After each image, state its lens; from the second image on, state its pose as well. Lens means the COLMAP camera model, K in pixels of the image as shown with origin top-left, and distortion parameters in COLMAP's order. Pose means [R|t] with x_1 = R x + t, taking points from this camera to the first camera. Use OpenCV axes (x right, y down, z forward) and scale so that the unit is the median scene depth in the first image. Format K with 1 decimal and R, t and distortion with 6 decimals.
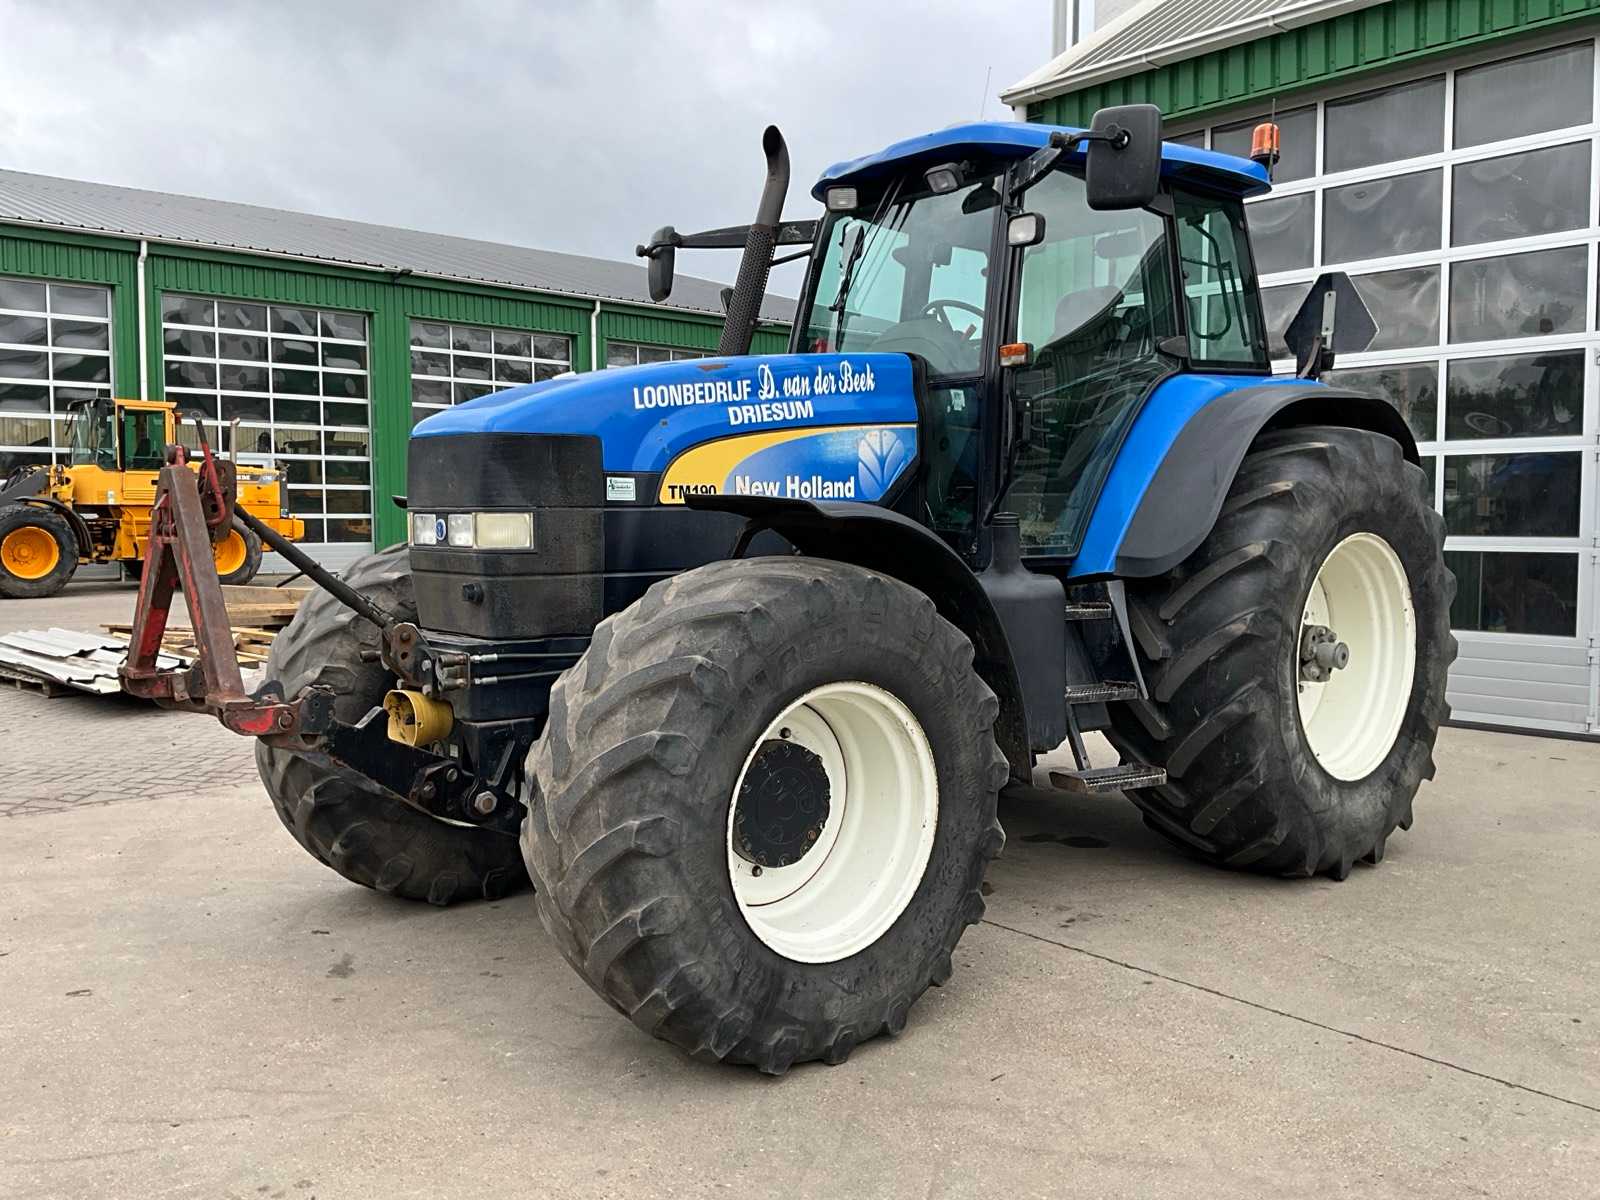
lens RADIAL K [[1371.5, 0, 812.1], [0, 1371.5, 605.4], [0, 0, 1]] dist [0.024772, -0.065940]
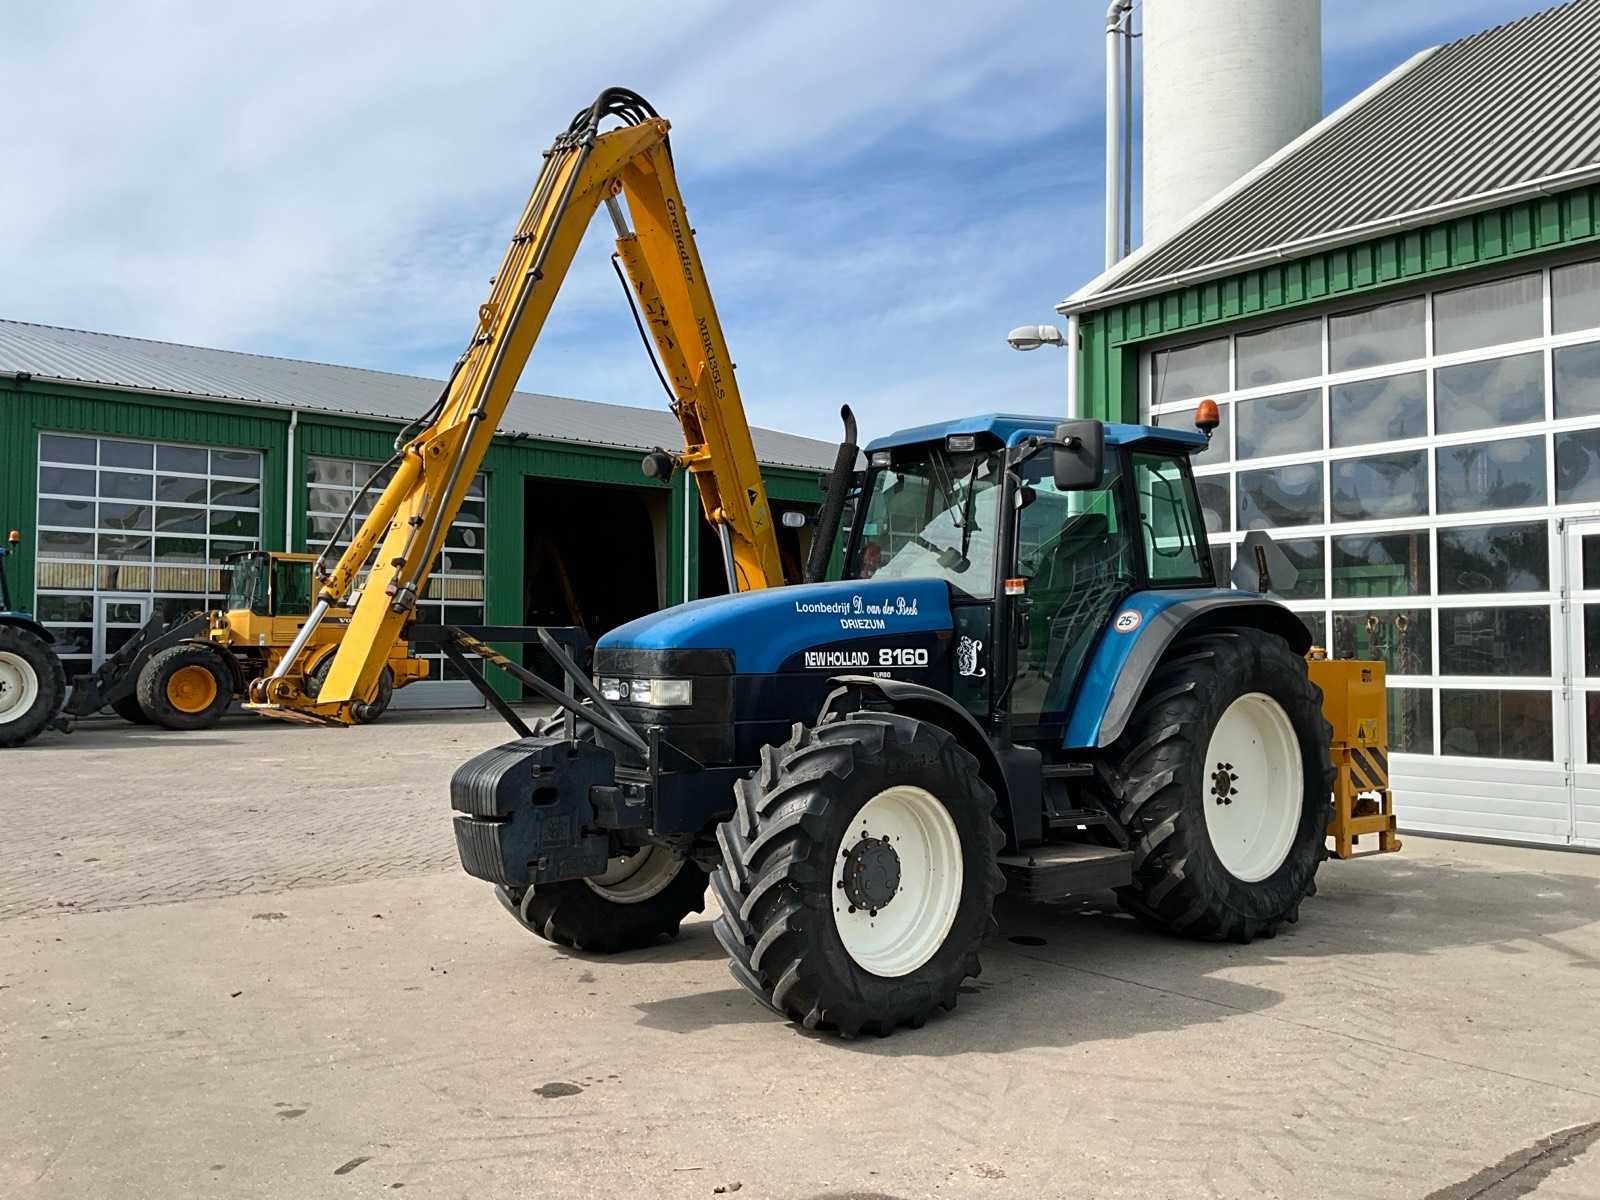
lens RADIAL K [[1371.5, 0, 808.0], [0, 1371.5, 596.6], [0, 0, 1]] dist [0.024772, -0.065940]
pose [[0.998516, -0.001179, -0.054449, -0.022753], [-0.004701, 0.994167, -0.107752, 0.014820], [0.054259, 0.107848, 0.992686, -0.263492]]
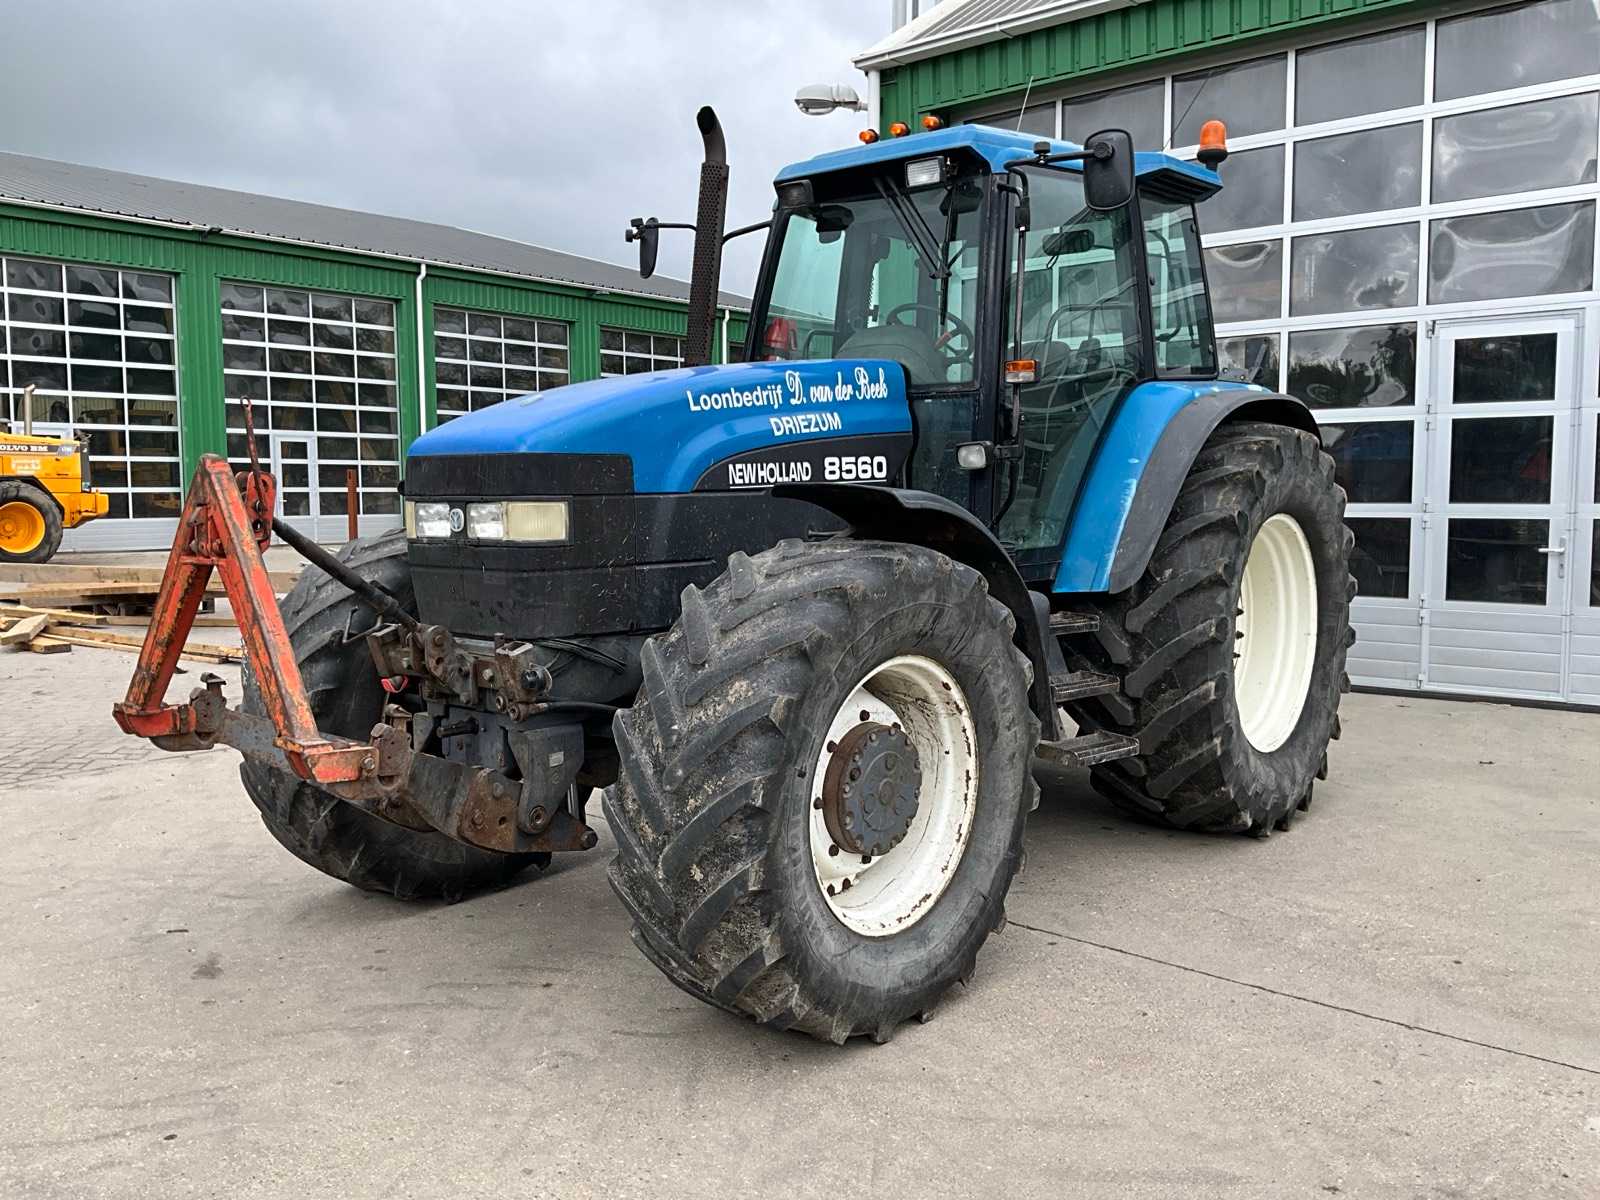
lens RADIAL K [[1371.5, 0, 824.3], [0, 1371.5, 607.9], [0, 0, 1]] dist [0.024772, -0.065940]
pose [[0.991377, -0.014621, 0.130224, -0.028945], [0.011822, 0.999683, 0.022241, 0.002630], [-0.130508, -0.020509, 0.991235, 0.018639]]
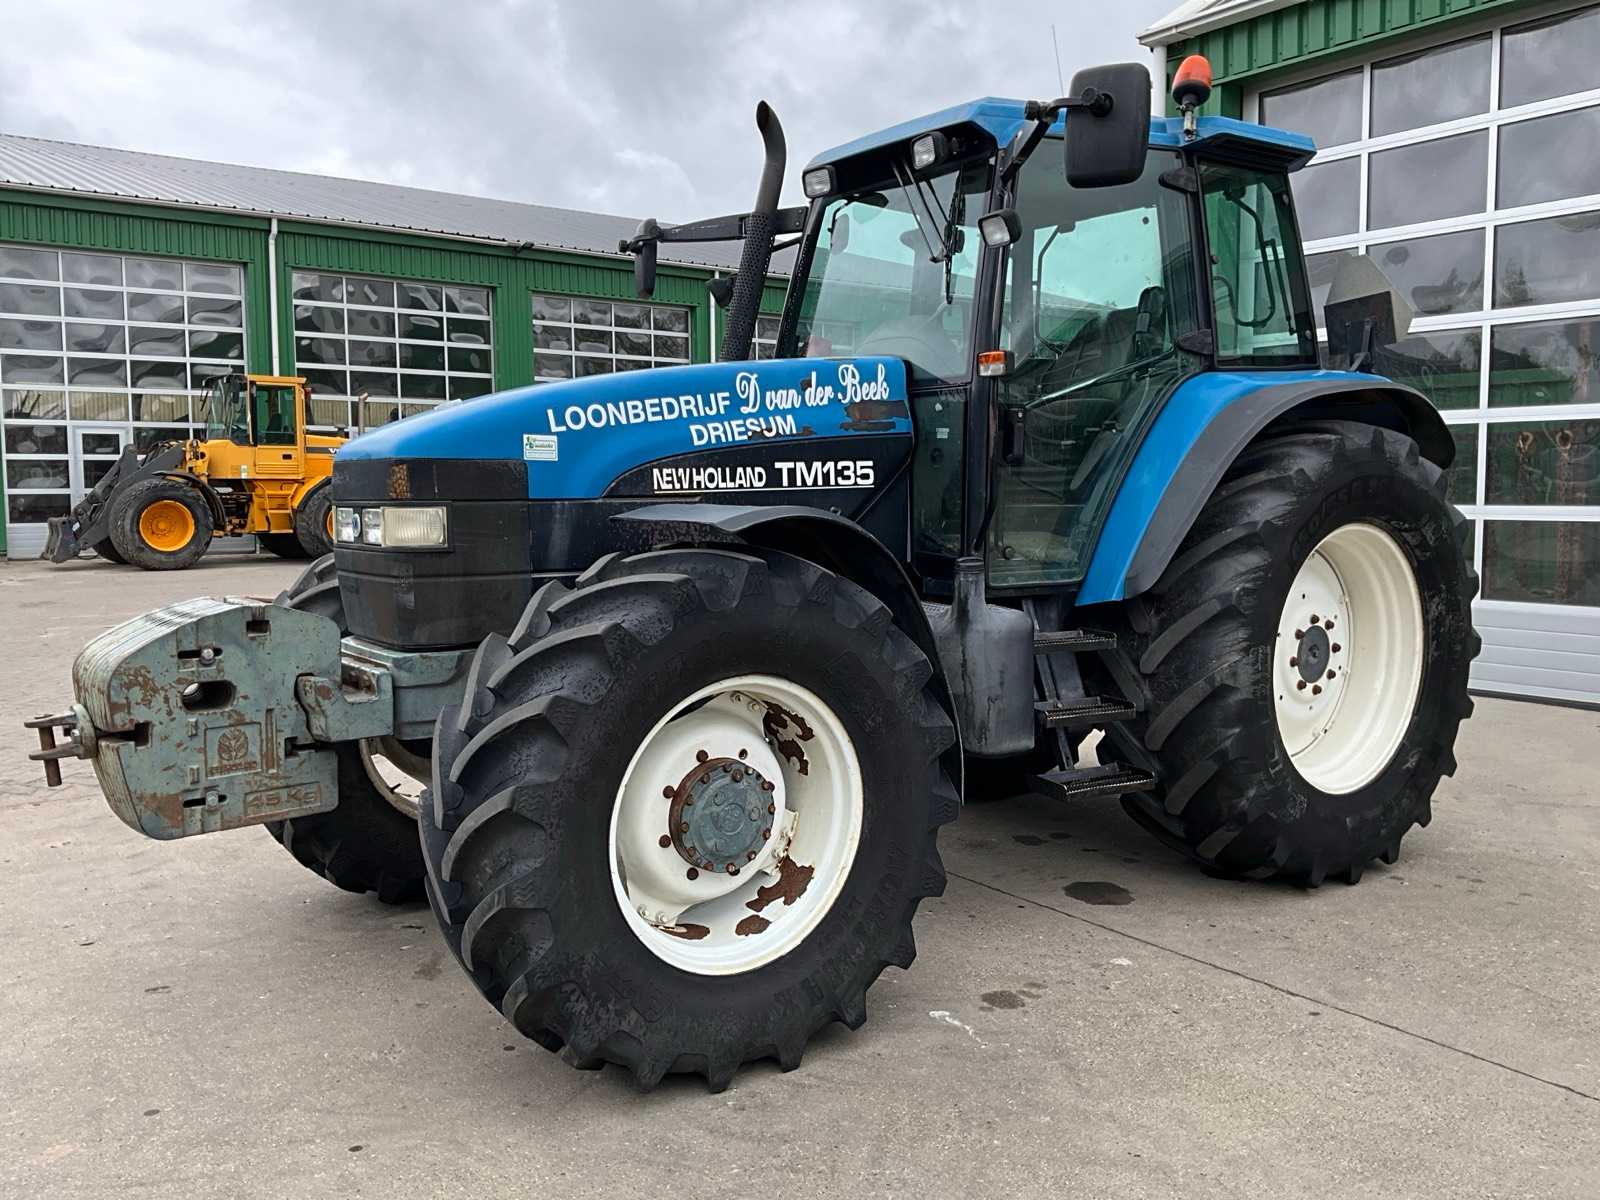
lens RADIAL K [[1371.5, 0, 803.9], [0, 1371.5, 612.8], [0, 0, 1]] dist [0.024772, -0.065940]
pose [[0.995646, 0.005507, -0.093049, -0.000737], [-0.003184, 0.999680, 0.025098, -0.002243], [0.093158, -0.024692, 0.995345, 0.058429]]
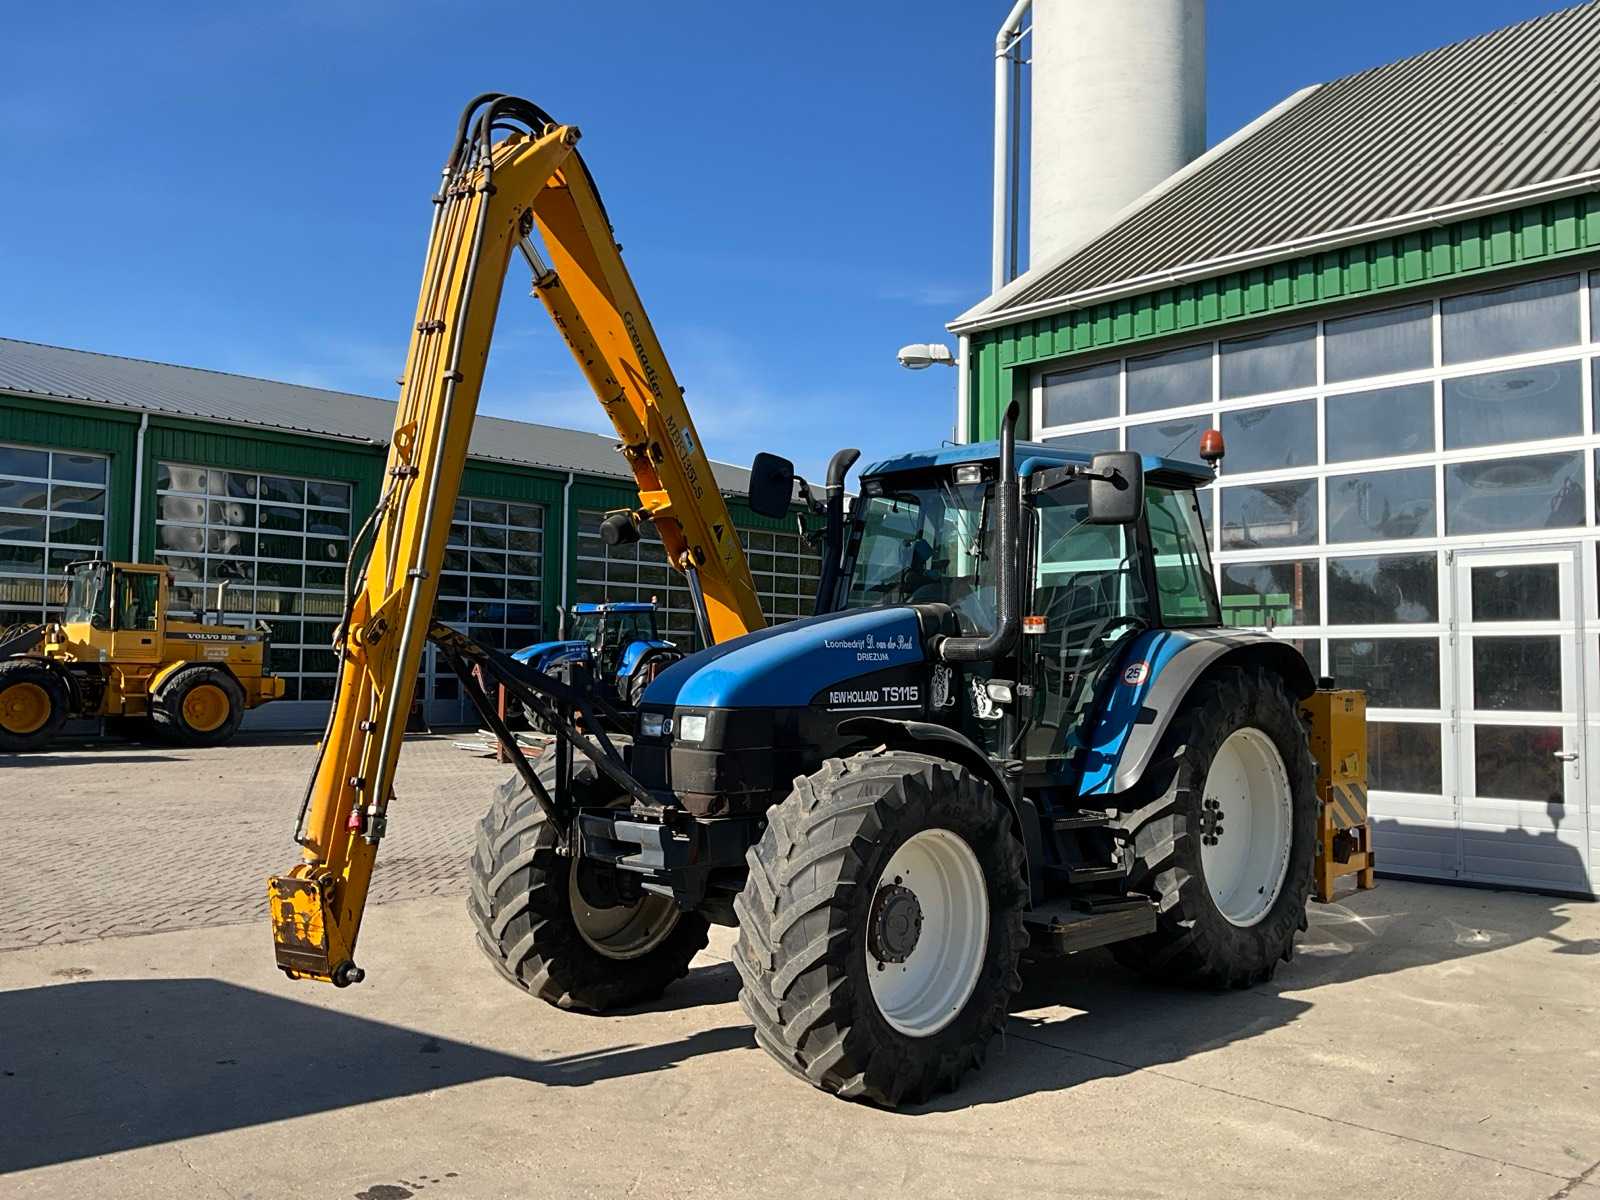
lens RADIAL K [[1371.5, 0, 815.9], [0, 1371.5, 586.8], [0, 0, 1]] dist [0.024772, -0.065940]
pose [[0.999199, 0.013201, 0.037783, -0.026748], [-0.008156, 0.991390, -0.130690, 0.005413], [-0.039183, 0.130278, 0.990703, -0.190116]]
